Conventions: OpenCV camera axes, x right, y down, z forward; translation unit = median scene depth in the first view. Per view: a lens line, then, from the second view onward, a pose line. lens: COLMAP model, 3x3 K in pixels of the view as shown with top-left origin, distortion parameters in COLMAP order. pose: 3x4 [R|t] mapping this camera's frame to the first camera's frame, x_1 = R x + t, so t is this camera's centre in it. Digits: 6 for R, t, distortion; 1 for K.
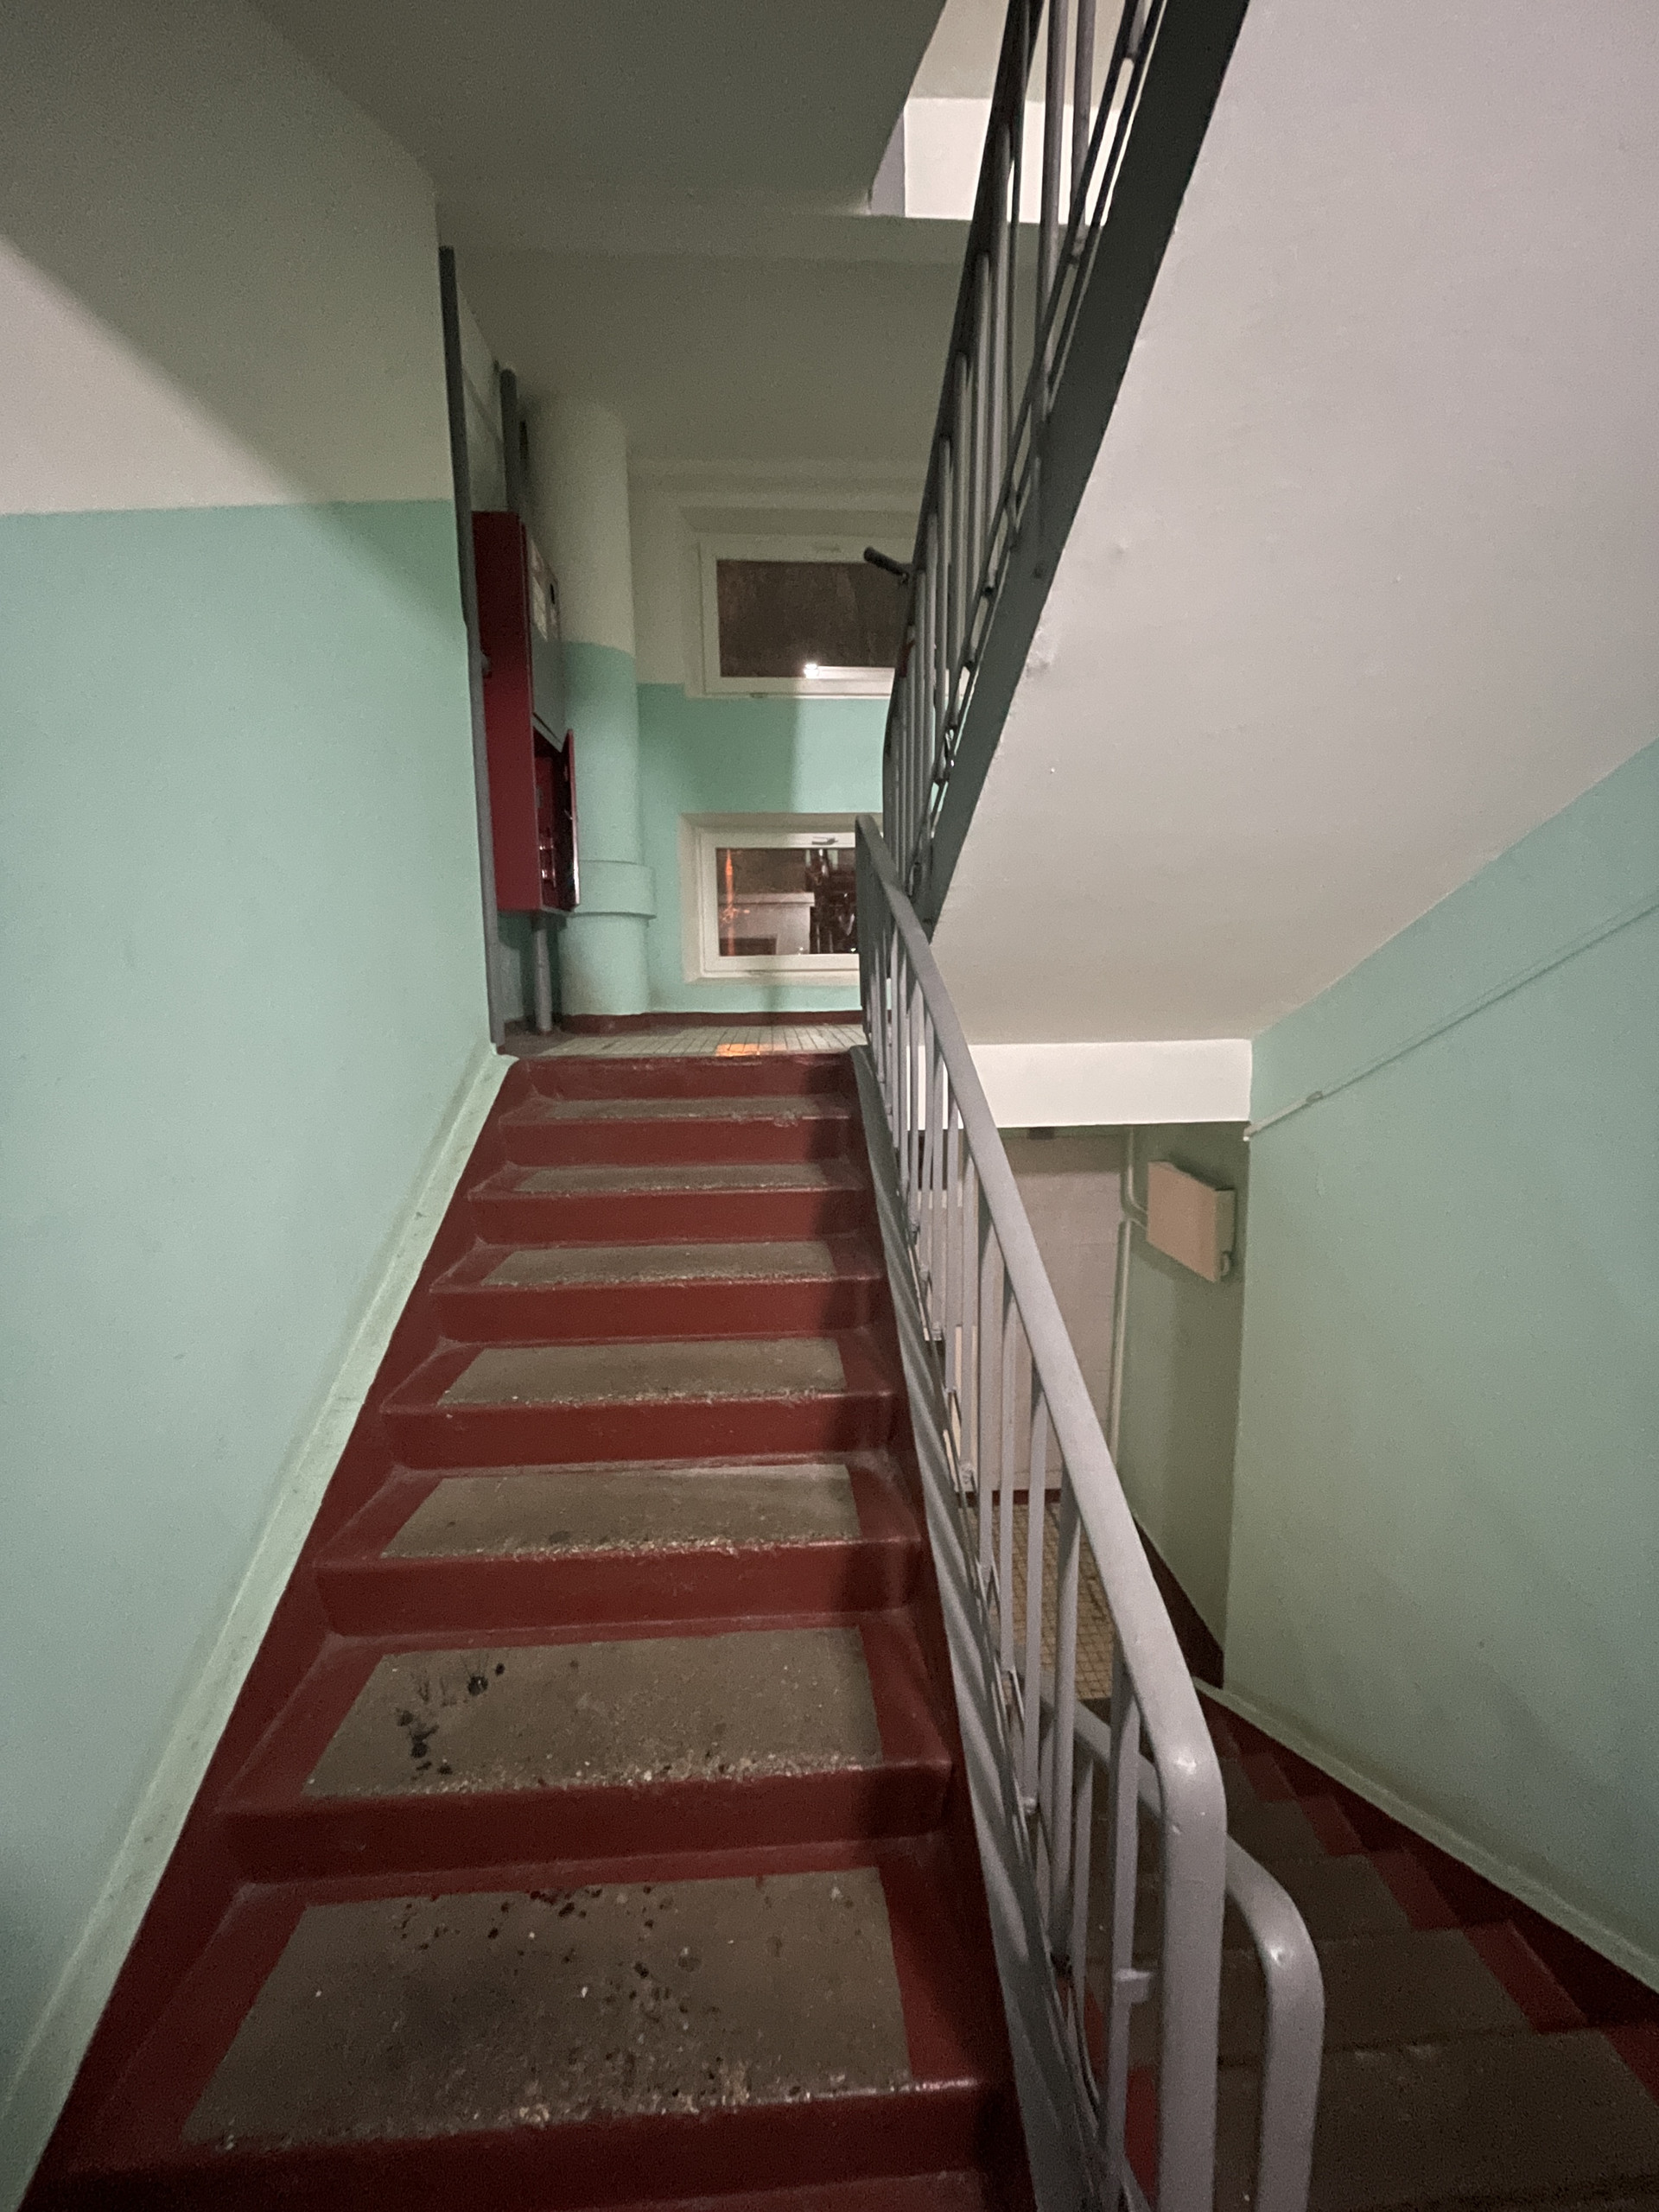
lens RADIAL K [[885.3, 0, 829.5], [0, 885.3, 1106.0], [0, 0, 1]] dist [-0.003808, -0.000191]
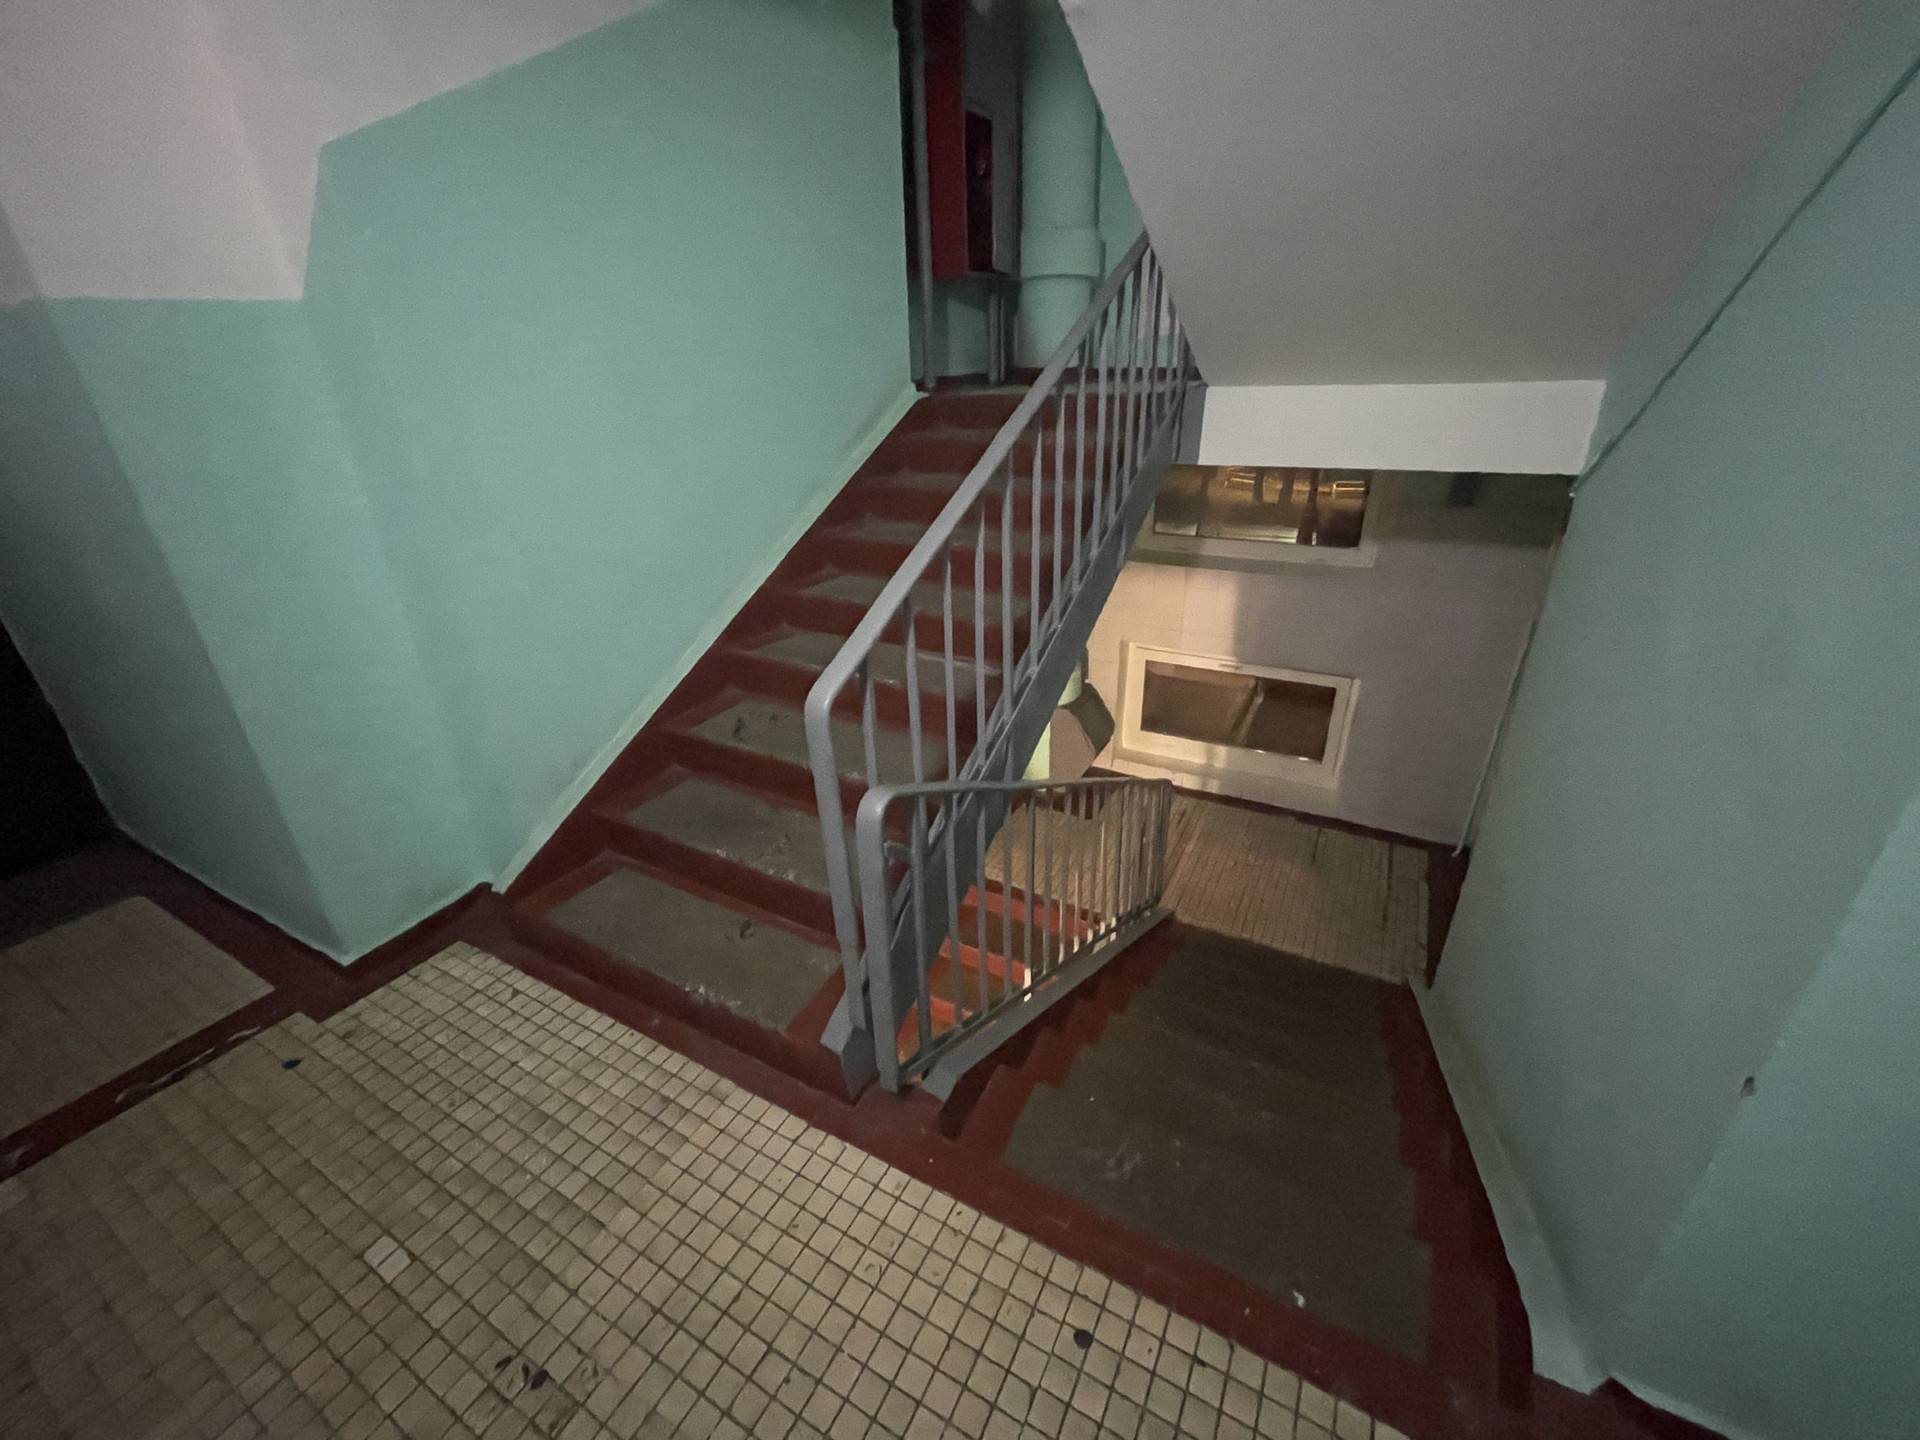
lens RADIAL K [[768.5, 0, 960.0], [0, 768.5, 720.0], [0, 0, 1]] dist [-0.003808, -0.000191]
pose [[0.837004, 0.216464, -0.502561, 0.391655], [-0.061896, 0.949987, 0.306094, 0.058148], [0.543685, -0.225095, 0.808541, -0.070183]]
